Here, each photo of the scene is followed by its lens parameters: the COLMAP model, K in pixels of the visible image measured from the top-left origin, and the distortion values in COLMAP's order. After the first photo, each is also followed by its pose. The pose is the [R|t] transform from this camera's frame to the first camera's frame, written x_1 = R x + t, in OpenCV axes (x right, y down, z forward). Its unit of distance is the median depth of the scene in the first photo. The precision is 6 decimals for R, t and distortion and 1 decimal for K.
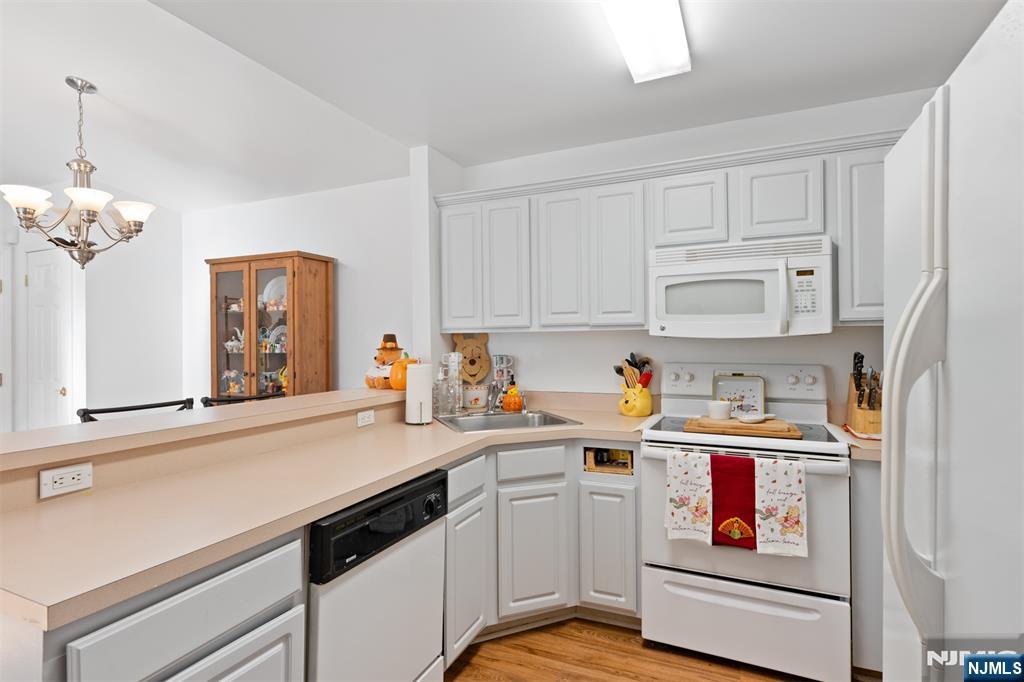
lens RADIAL K [[521.6, 0, 507.5], [0, 521.6, 334.9], [0, 0, 1]] dist [0.006093, -0.000324]
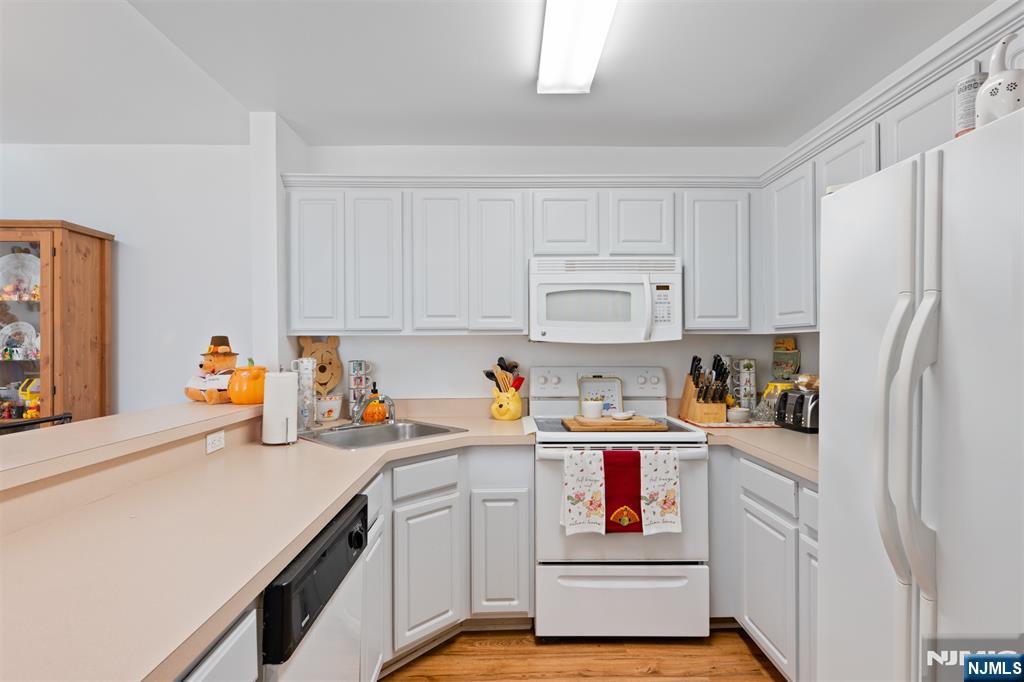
lens RADIAL K [[521.6, 0, 511.4], [0, 521.6, 338.9], [0, 0, 1]] dist [0.006093, -0.000324]
pose [[0.901285, 0.010168, 0.433107, -0.206023], [-0.009699, 0.999948, -0.003292, 0.002007], [-0.433118, -0.001234, 0.901336, 0.088193]]
